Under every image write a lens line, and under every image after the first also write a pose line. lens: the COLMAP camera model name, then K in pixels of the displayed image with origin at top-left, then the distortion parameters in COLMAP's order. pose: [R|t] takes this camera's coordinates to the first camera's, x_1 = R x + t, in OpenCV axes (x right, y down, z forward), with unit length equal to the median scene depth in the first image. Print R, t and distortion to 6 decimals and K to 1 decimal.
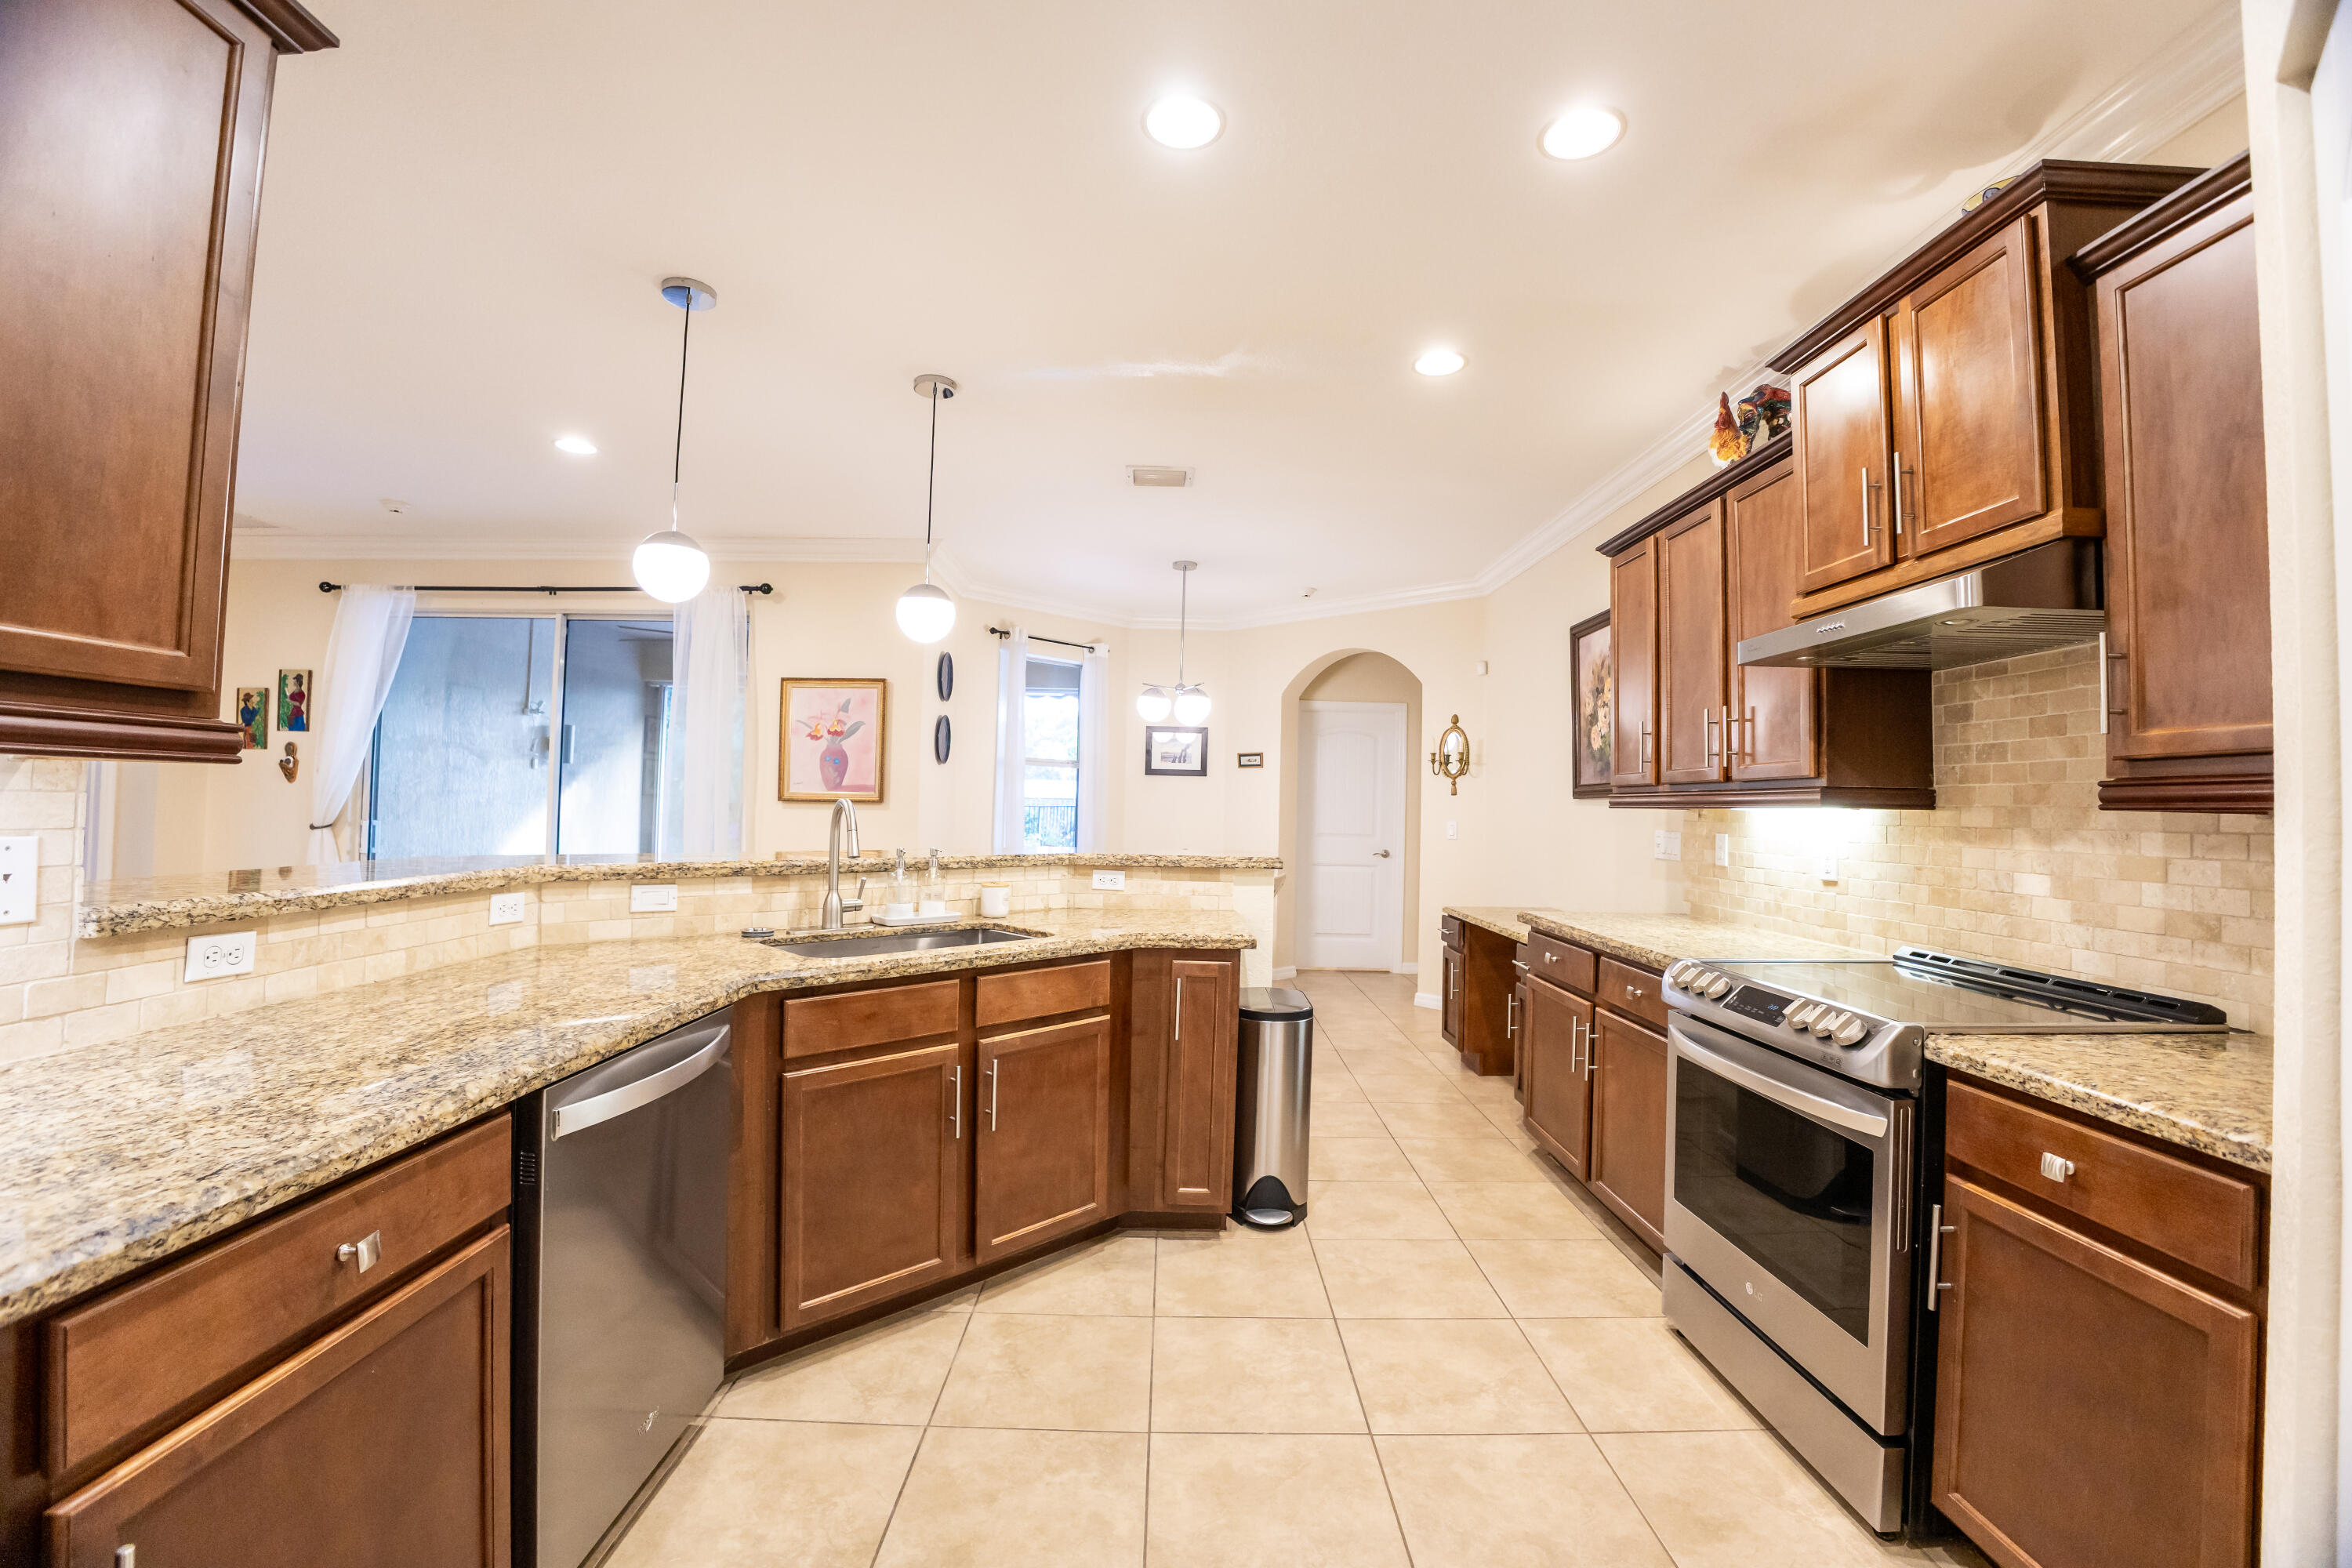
lens RADIAL K [[983.6, 0, 1170.9], [0, 983.6, 773.8], [0, 0, 1]] dist [-0.054302, 0.007026]
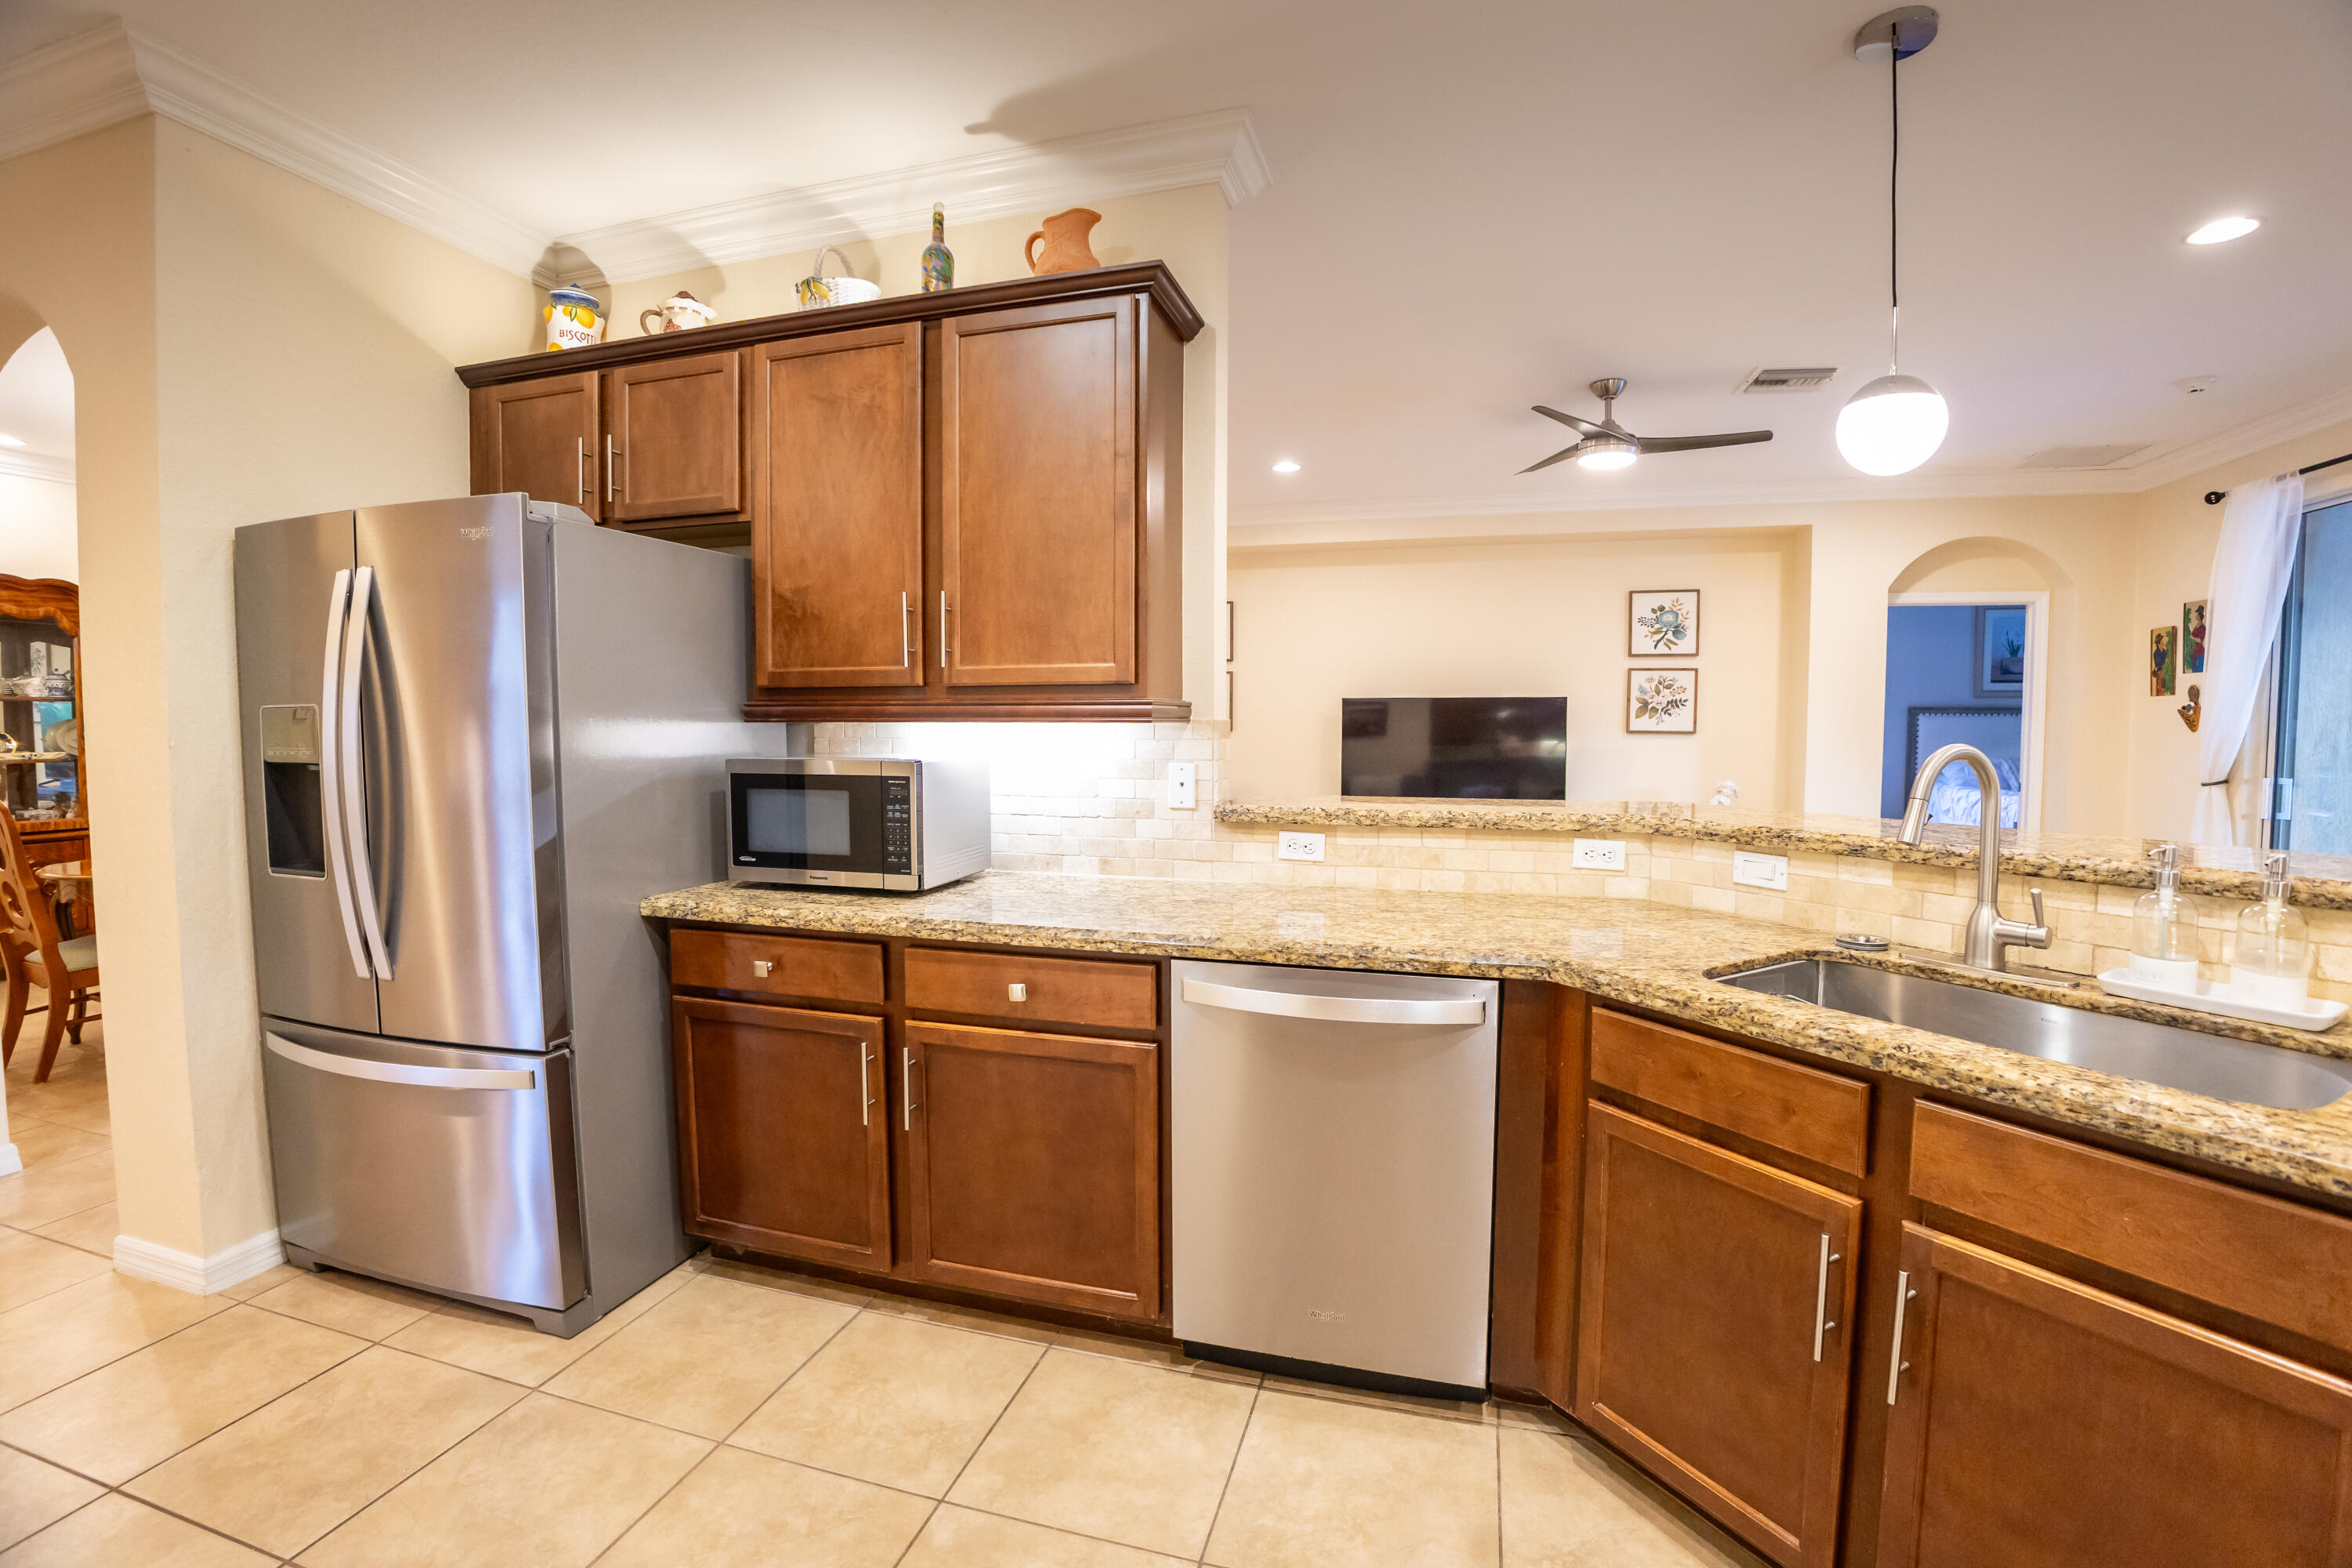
lens RADIAL K [[983.6, 0, 1154.9], [0, 983.6, 782.0], [0, 0, 1]] dist [-0.054302, 0.007026]
pose [[-0.281140, 0.034309, -0.959053, 0.330502], [0.021243, 0.999338, 0.029522, 0.020232], [0.959432, -0.012073, -0.281683, 0.679622]]
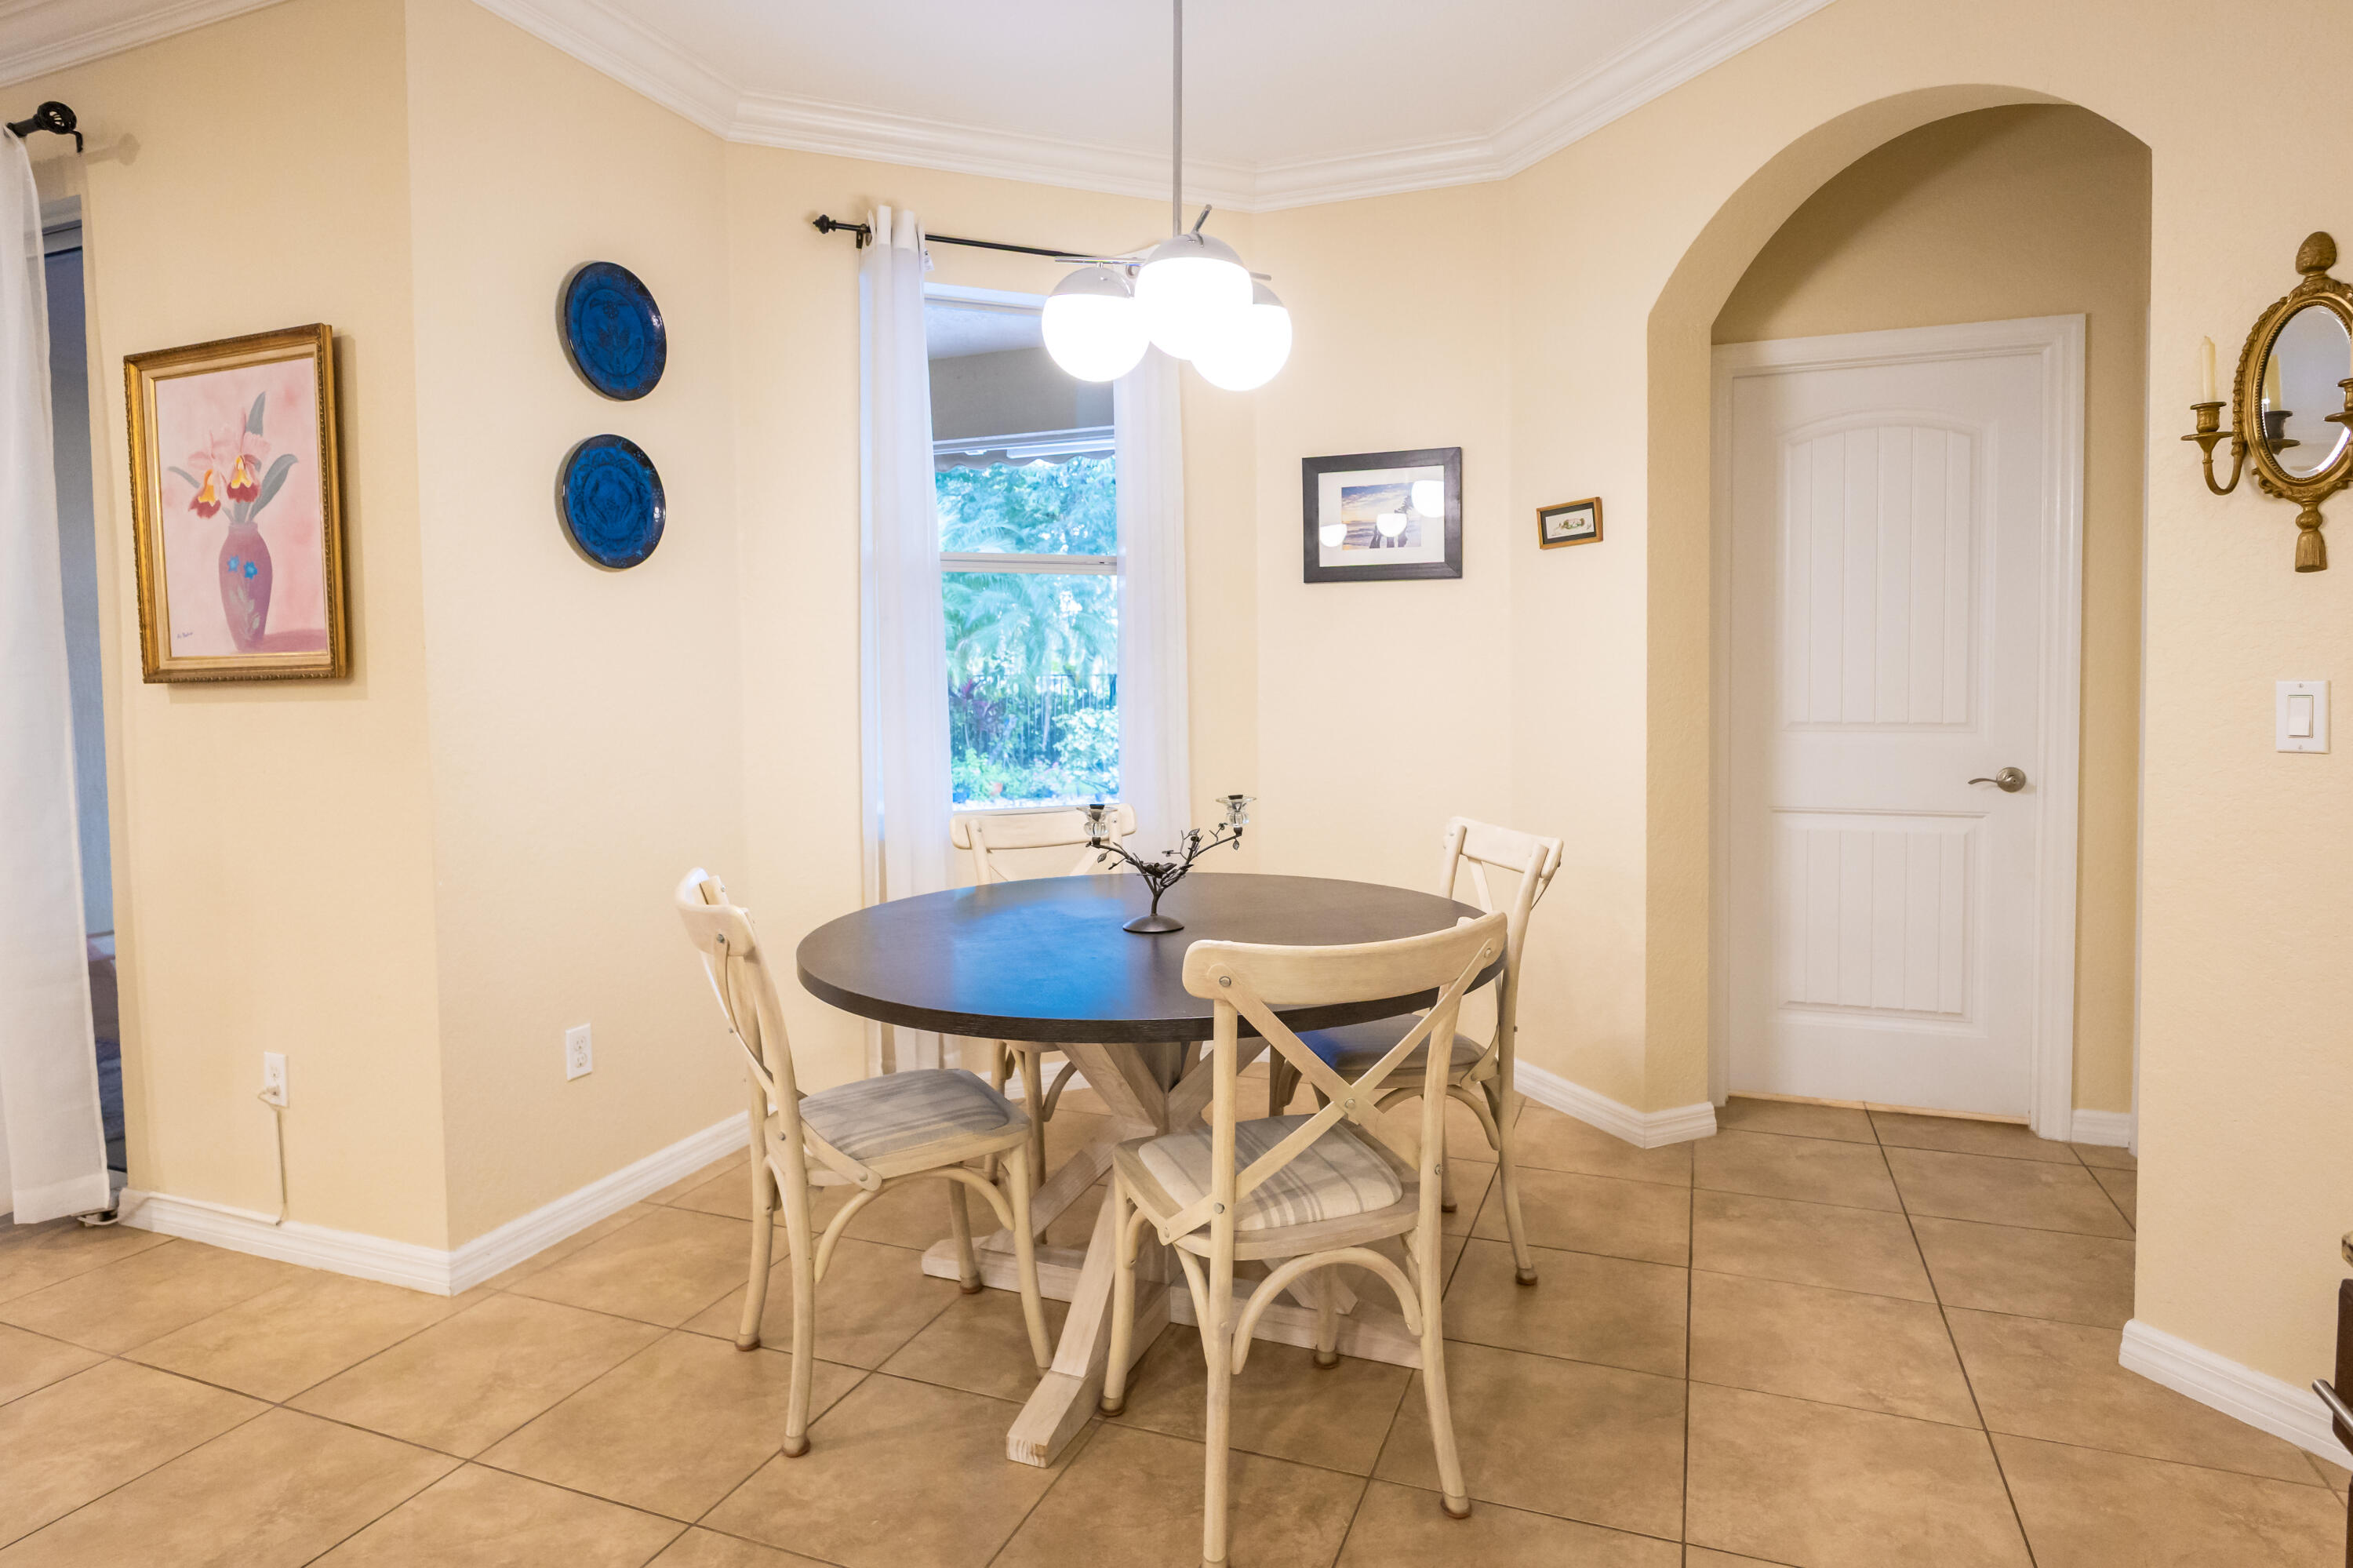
lens RADIAL K [[1322.4, 0, 1180.9], [0, 1322.4, 715.6], [0, 0, 1]] dist [0.005625, 0.000775]
pose [[0.932297, -0.021389, -0.361061, 0.337385], [0.045260, 0.997302, 0.057787, 0.060464], [0.358851, -0.070216, 0.930750, 1.366496]]
